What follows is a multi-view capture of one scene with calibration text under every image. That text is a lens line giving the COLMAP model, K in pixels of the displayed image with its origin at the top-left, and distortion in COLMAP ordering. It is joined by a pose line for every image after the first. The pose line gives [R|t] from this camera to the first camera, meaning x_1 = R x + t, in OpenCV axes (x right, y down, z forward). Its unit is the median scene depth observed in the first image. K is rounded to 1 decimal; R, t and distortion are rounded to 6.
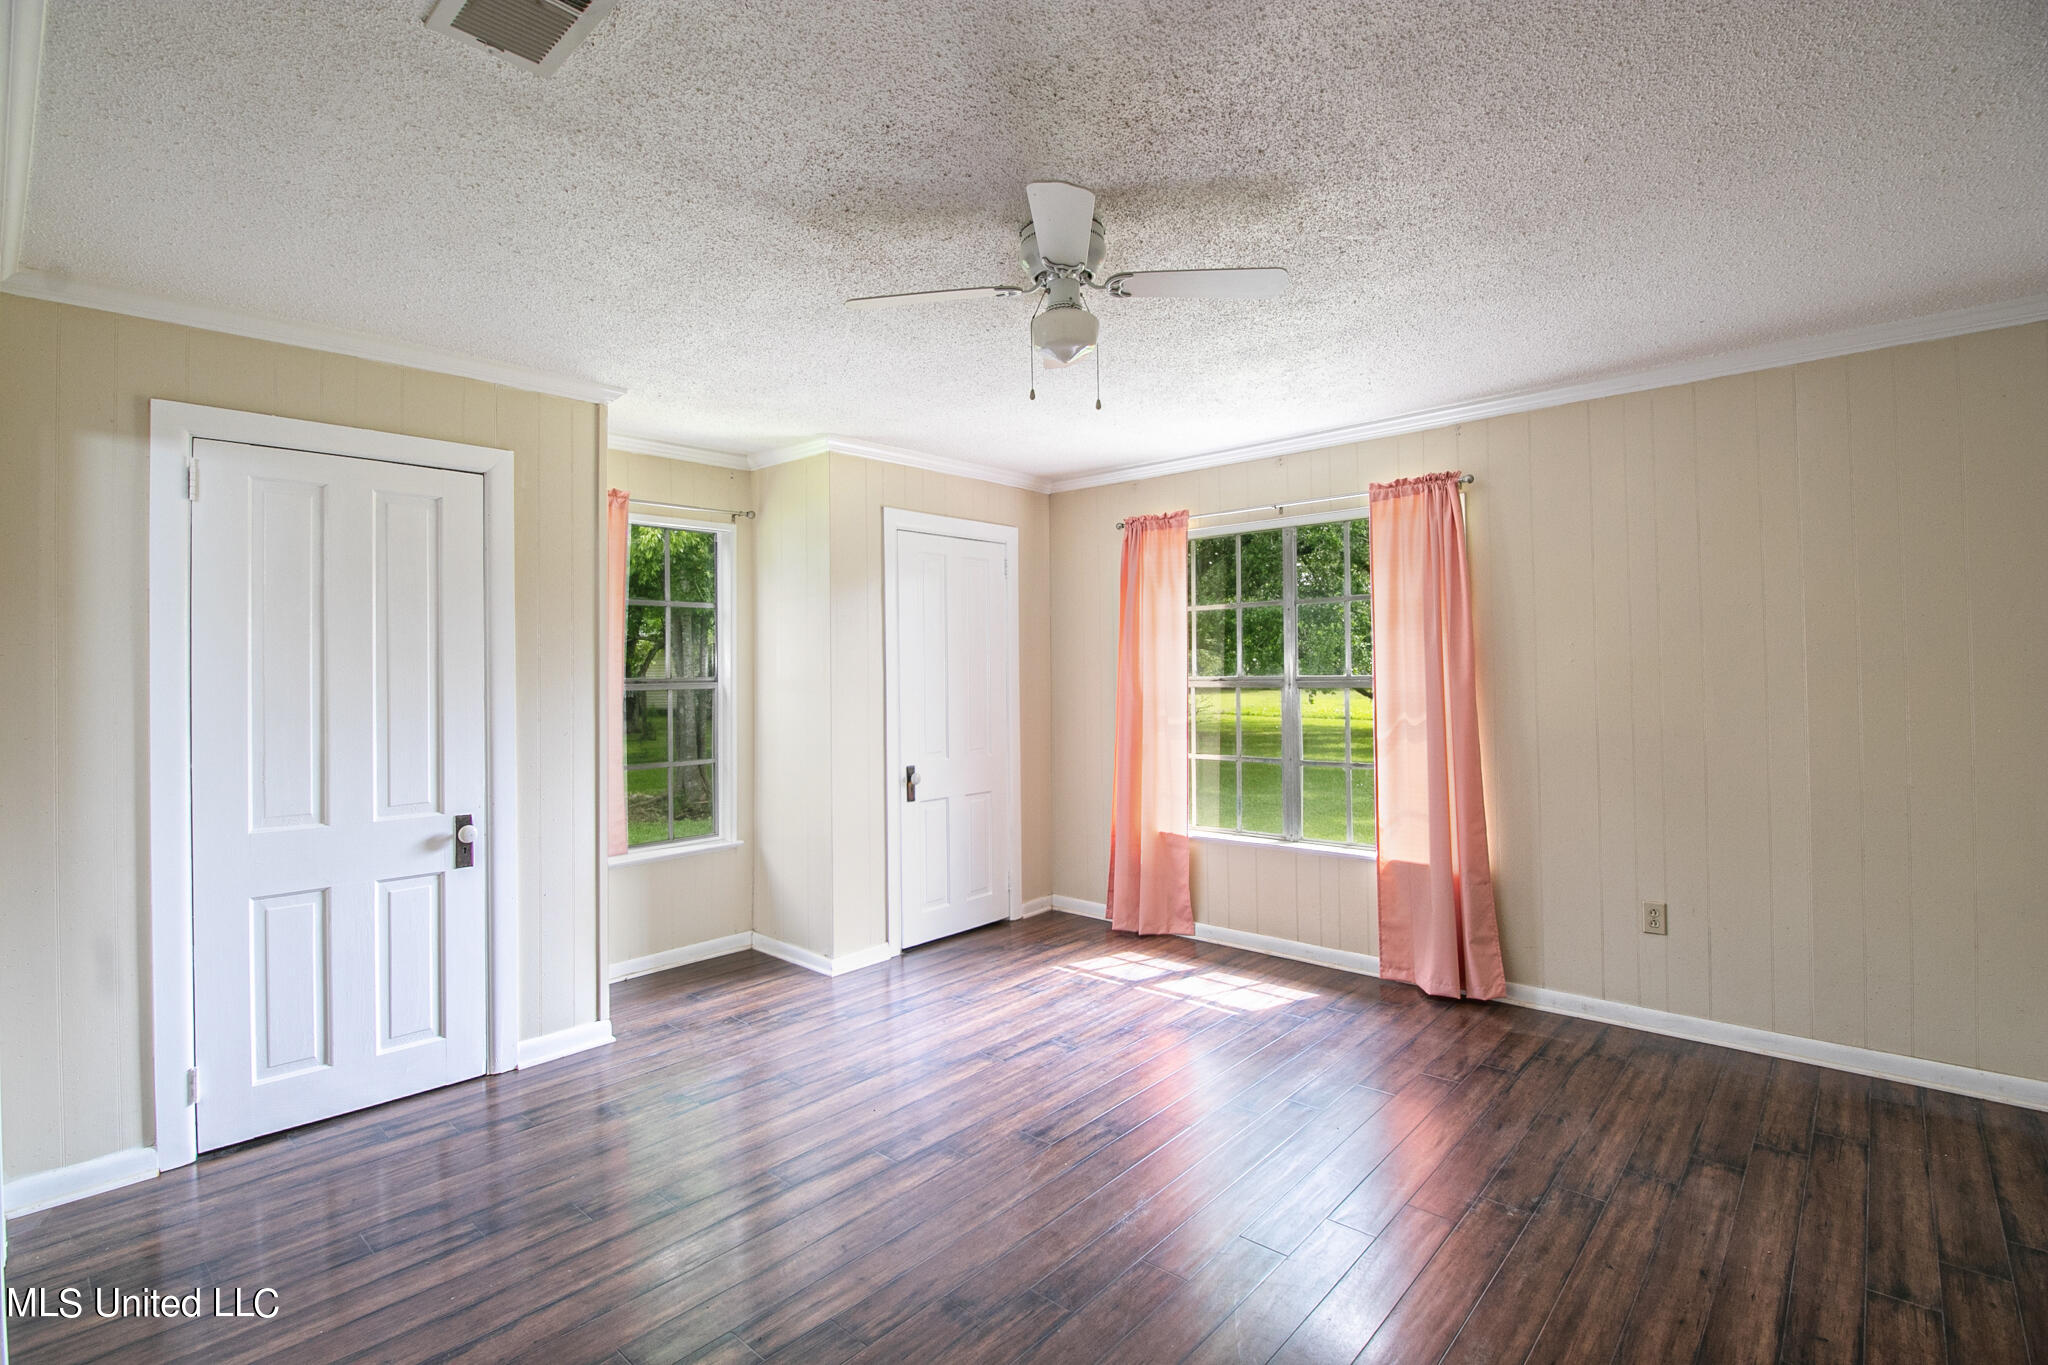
lens RADIAL K [[942.6, 0, 1032.3], [0, 942.6, 675.7], [0, 0, 1]] dist [0.003092, 0.000493]
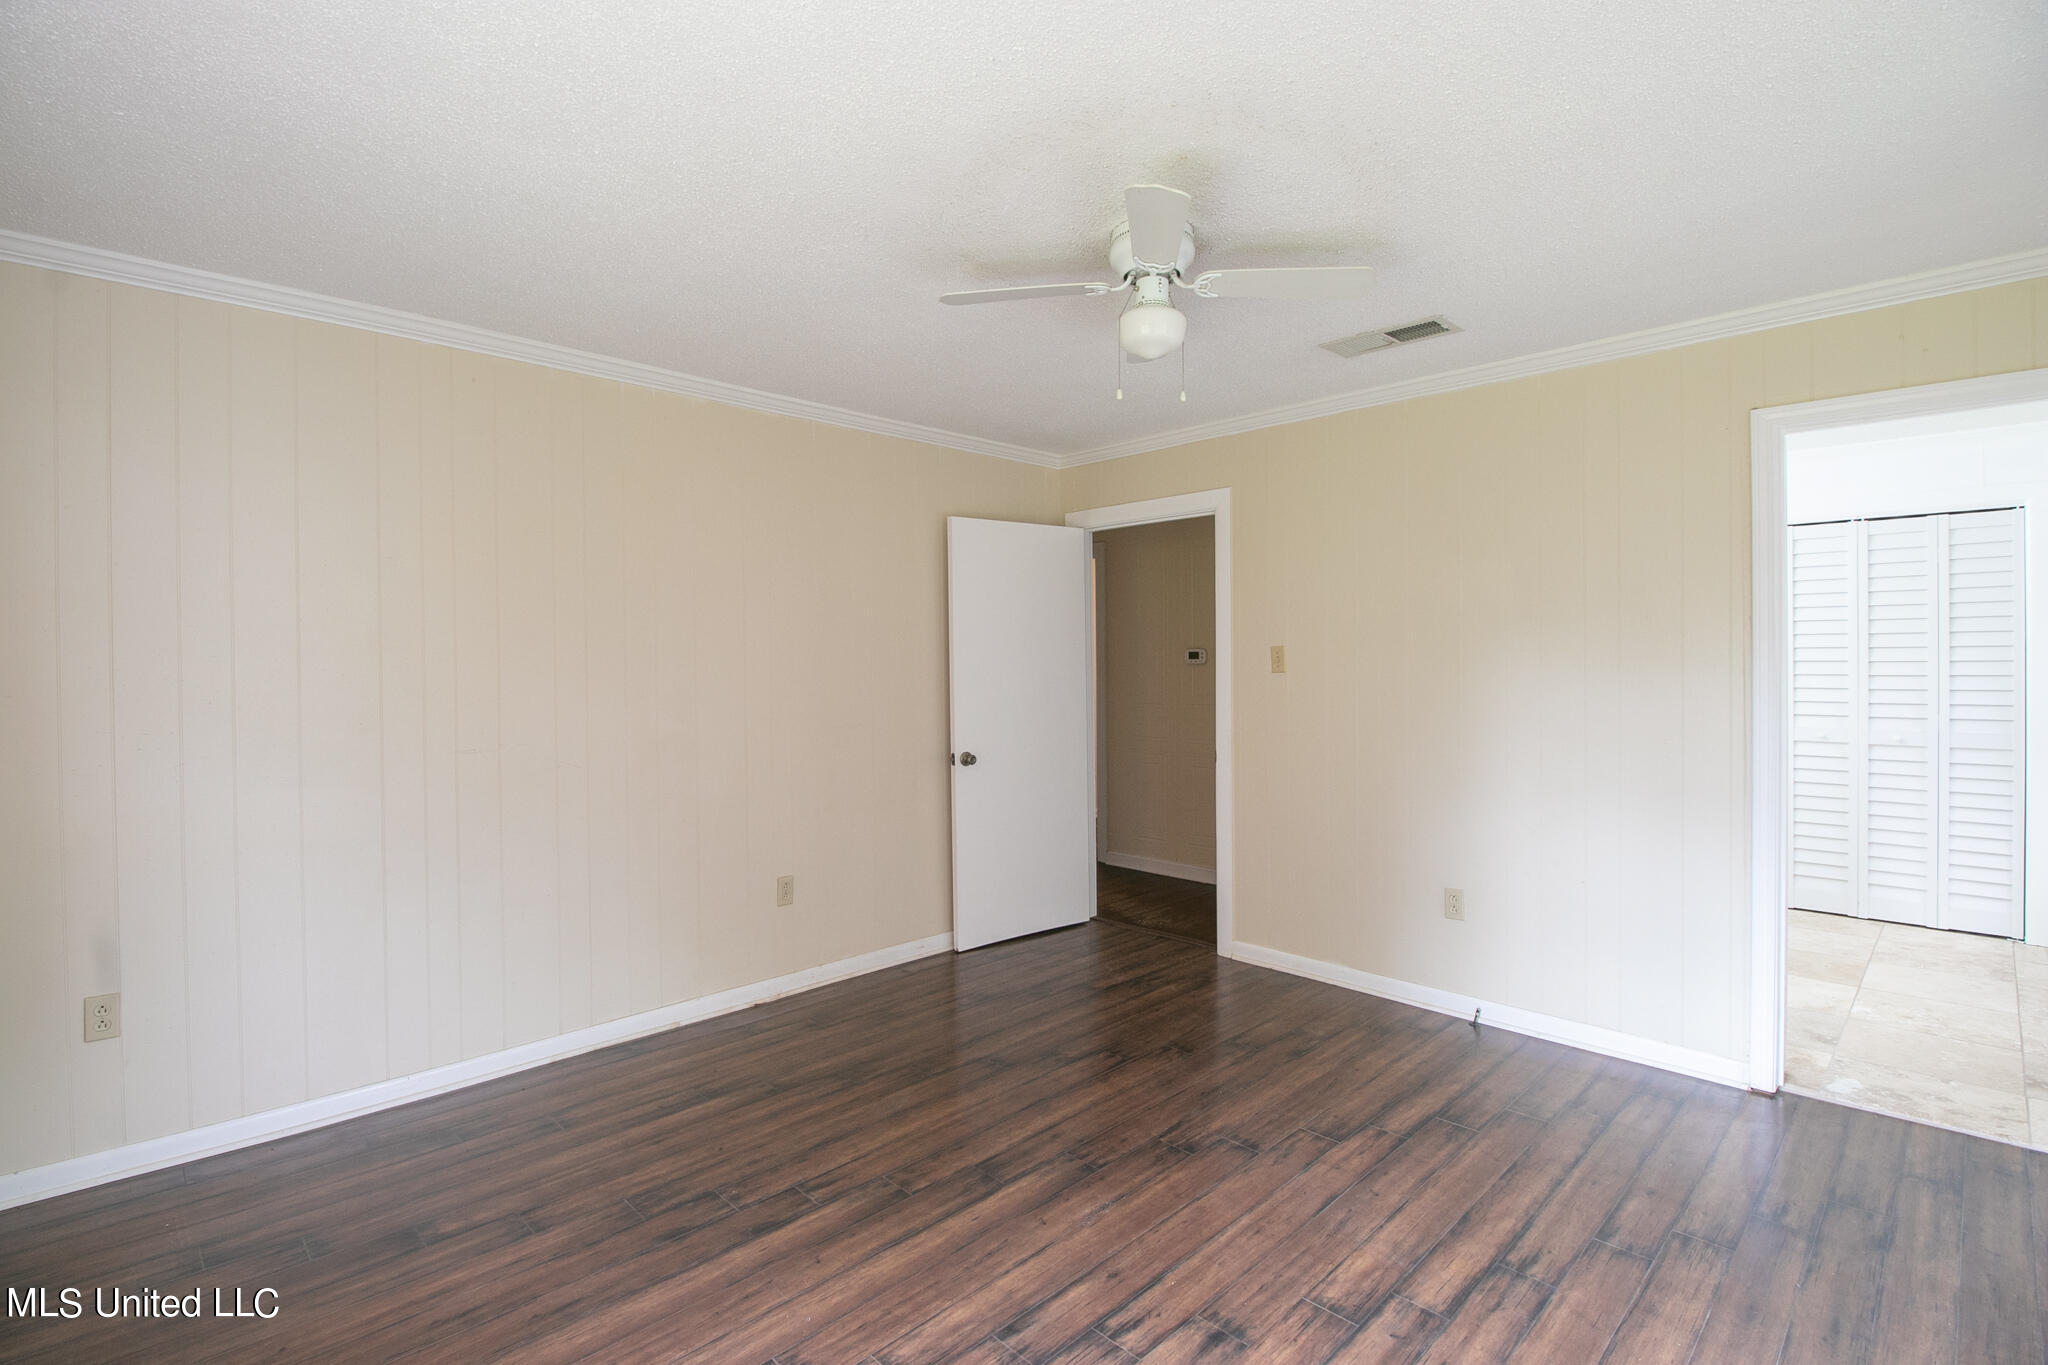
lens RADIAL K [[942.6, 0, 1025.8], [0, 942.6, 677.0], [0, 0, 1]] dist [0.003092, 0.000493]
pose [[-0.997532, 0.015722, 0.068428, 0.107899], [0.016952, 0.999704, 0.017431, -0.005557], [-0.068134, 0.018548, -0.997504, 1.981653]]
